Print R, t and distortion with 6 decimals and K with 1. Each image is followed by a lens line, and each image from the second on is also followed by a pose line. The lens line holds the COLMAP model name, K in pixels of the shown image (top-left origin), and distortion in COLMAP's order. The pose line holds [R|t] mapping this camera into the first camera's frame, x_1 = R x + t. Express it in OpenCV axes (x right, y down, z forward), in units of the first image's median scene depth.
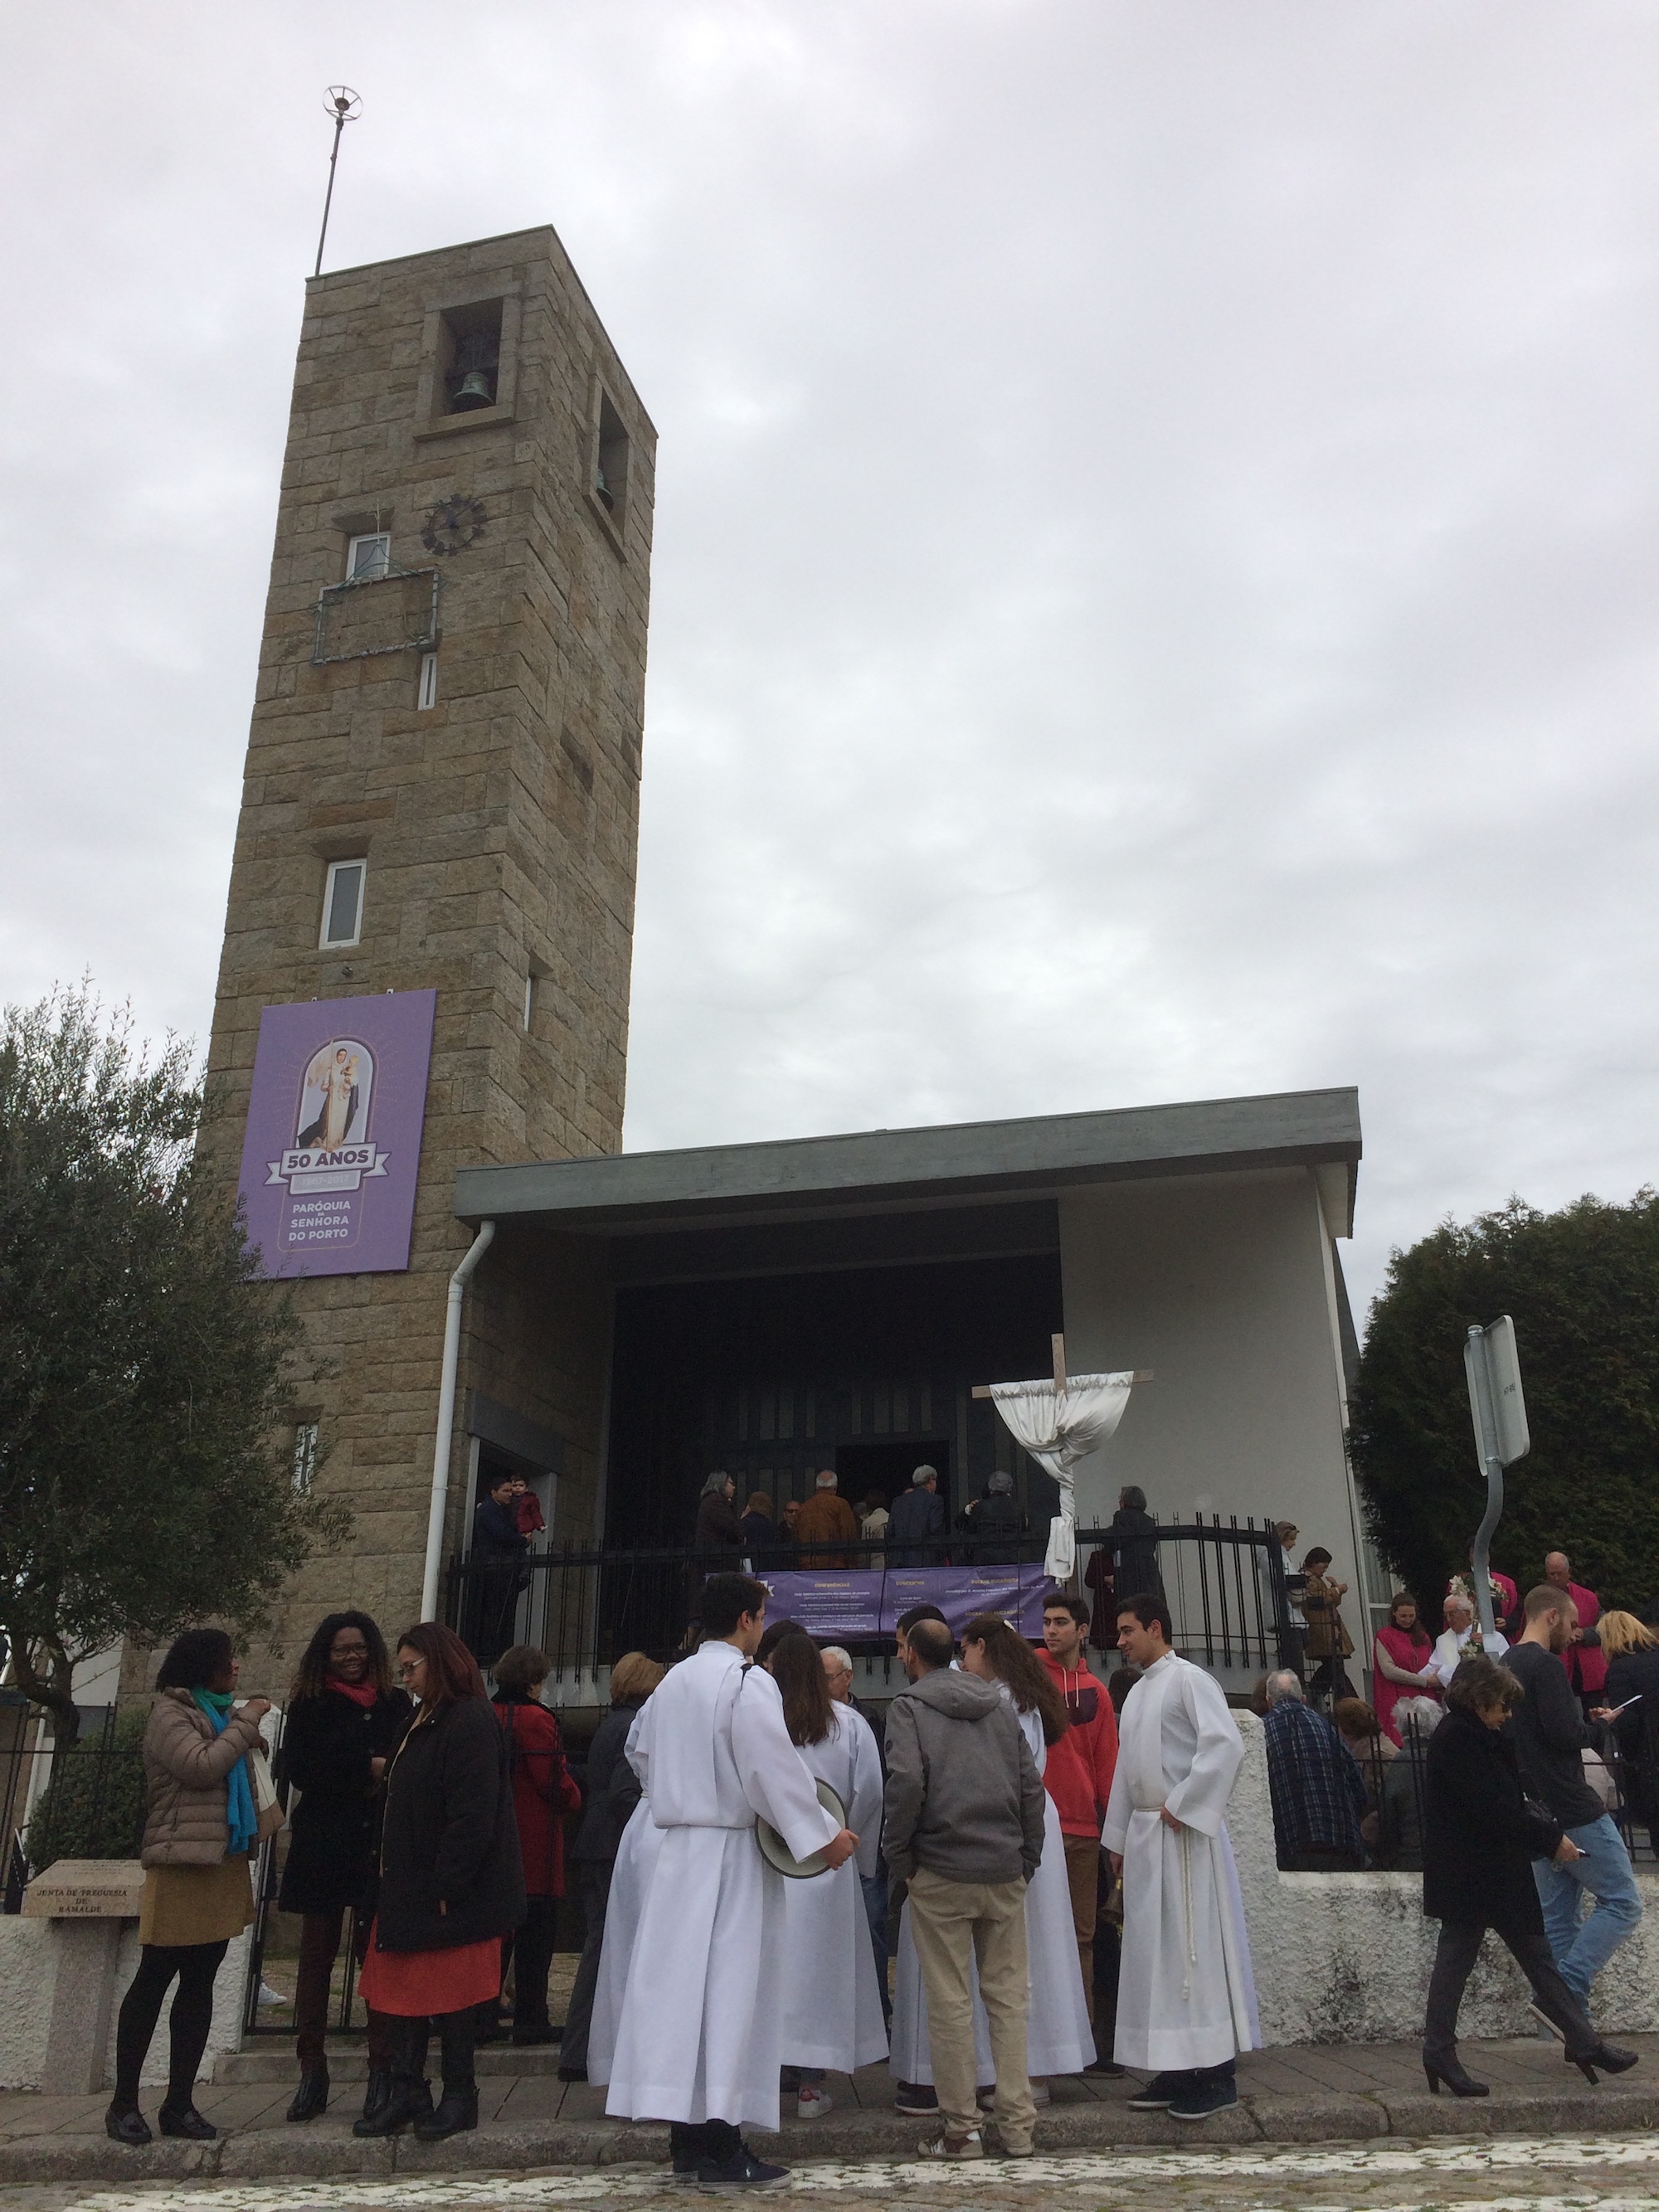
lens RADIAL K [[1911.2, 0, 829.5], [0, 1911.2, 1106.0], [0, 0, 1]] dist [0.039295, -0.008059]
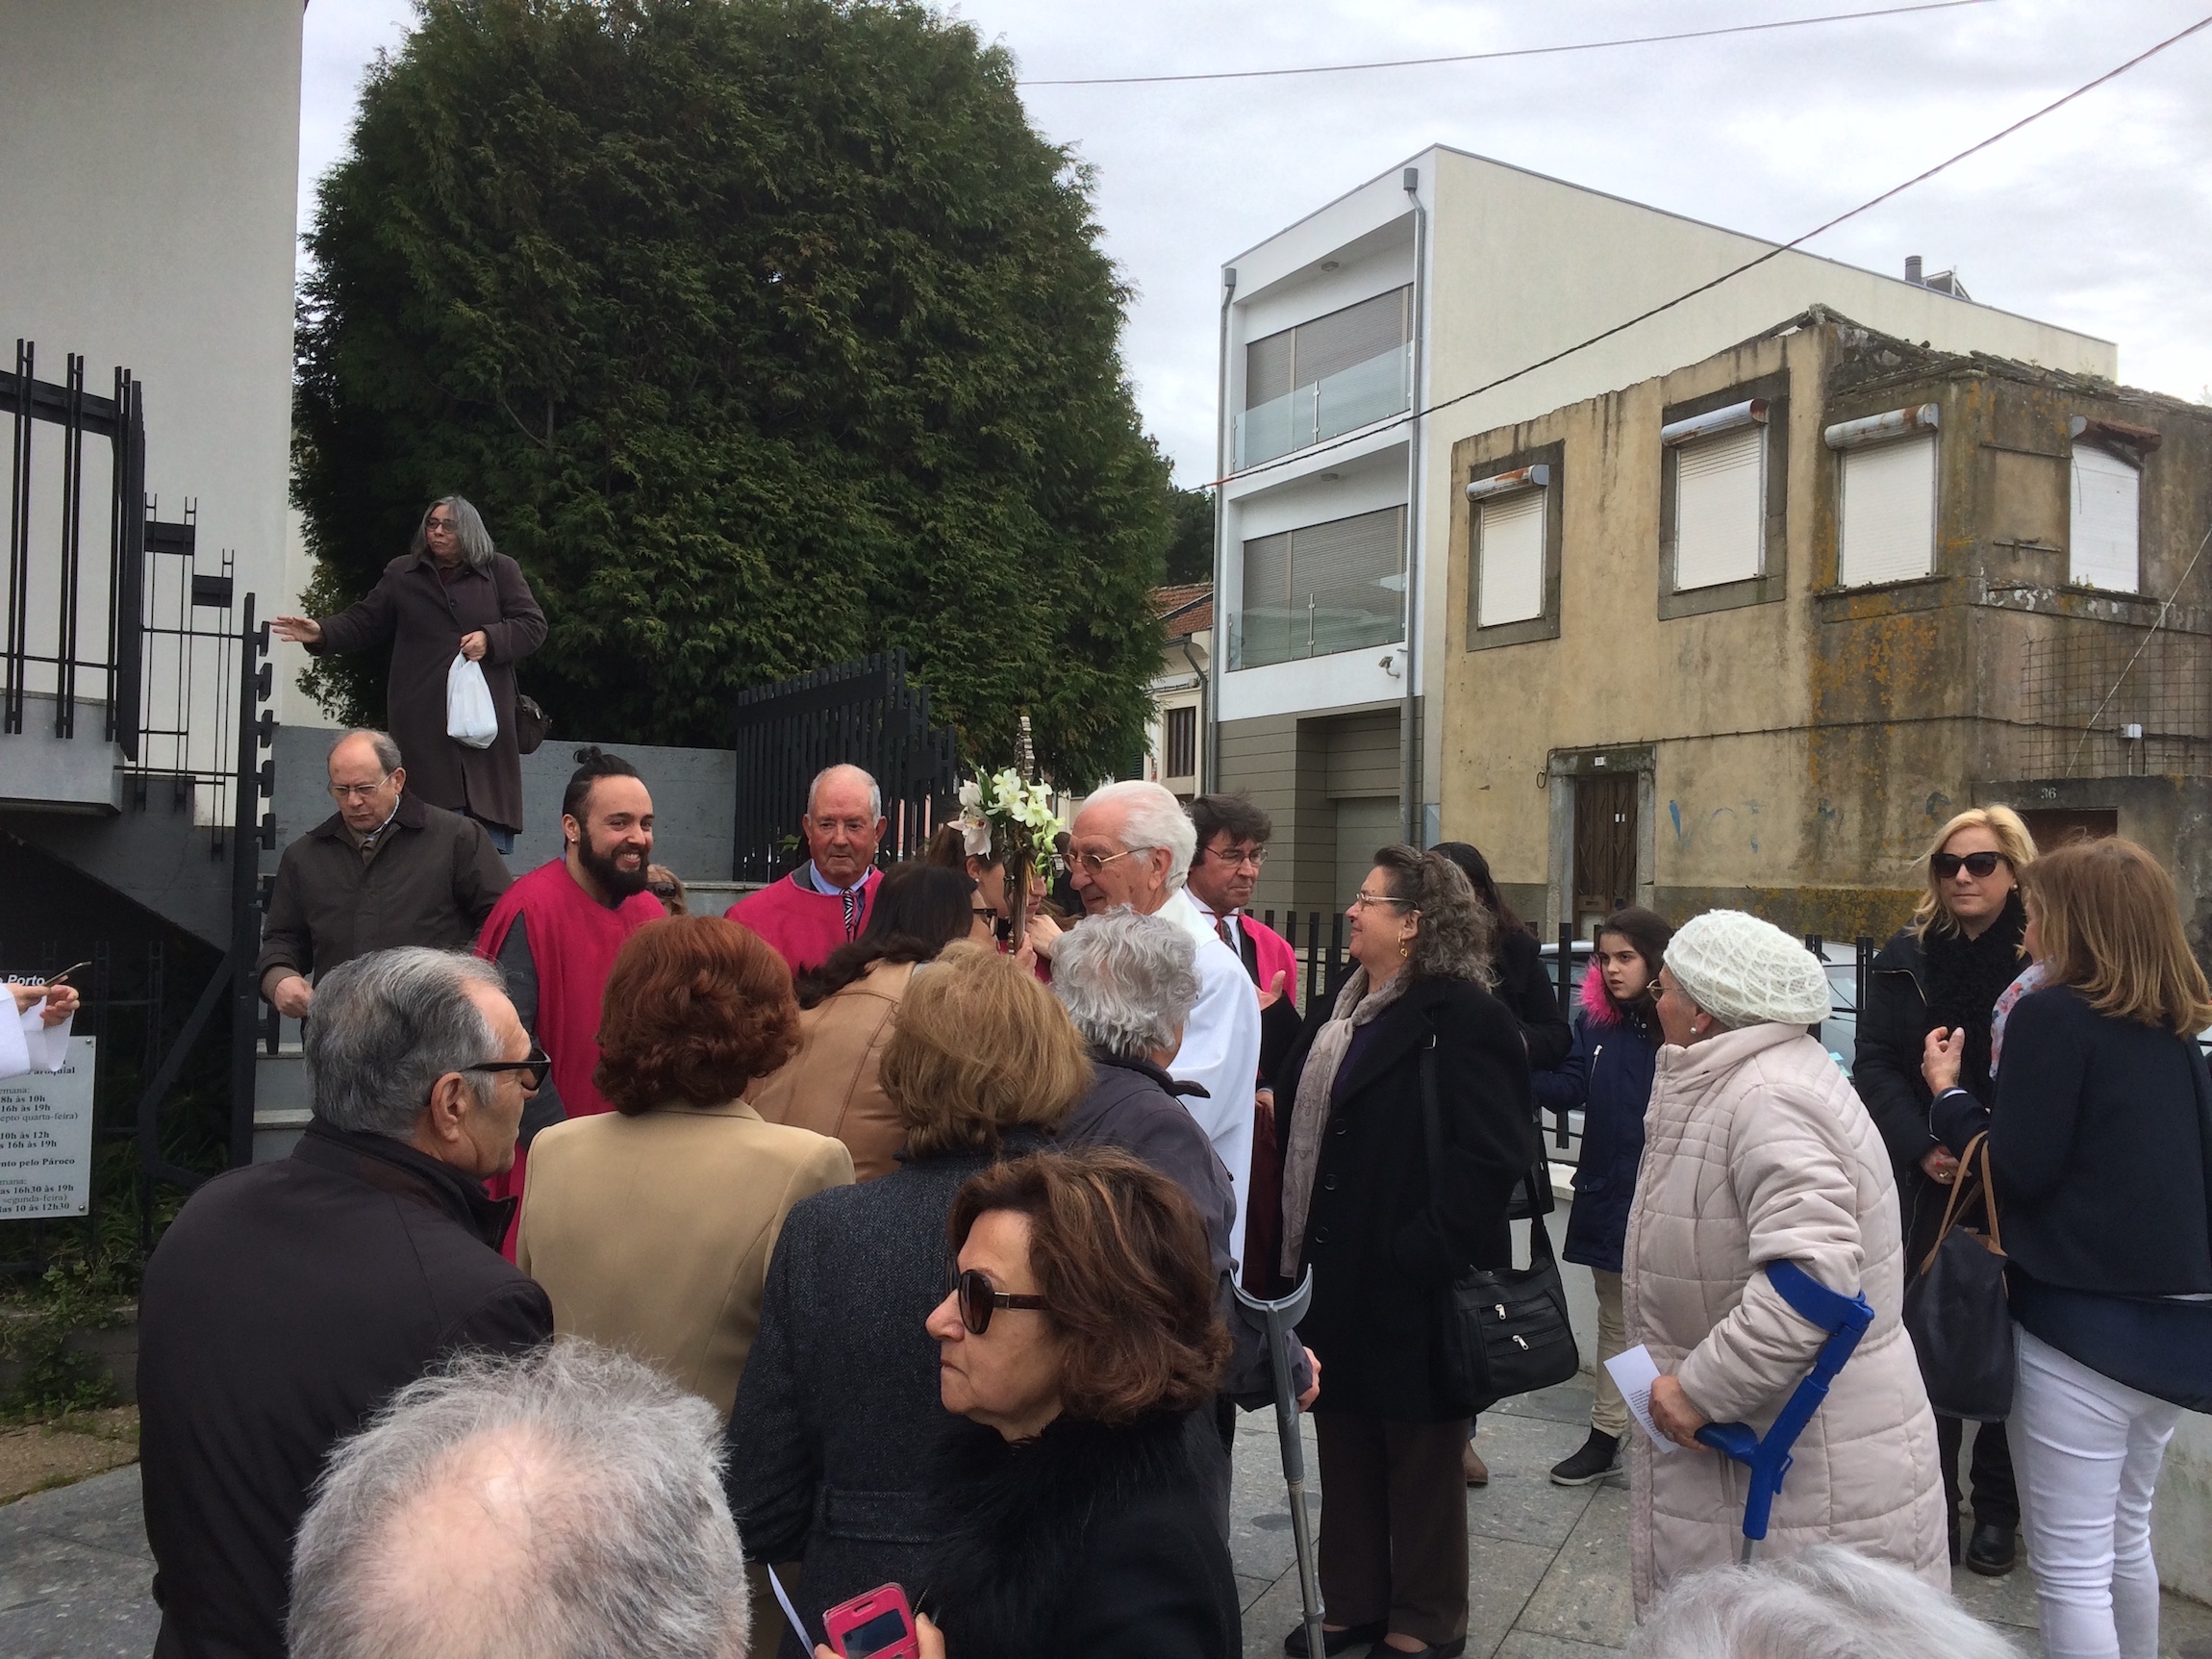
lens RADIAL K [[1911.1, 0, 1106.0], [0, 1911.1, 829.5], [0, 0, 1]] dist [0.039295, -0.008059]
pose [[0.754716, 0.030821, 0.655327, 0.104882], [-0.264900, 0.928163, 0.261422, 0.122483], [-0.600193, -0.370895, 0.708664, 0.478884]]
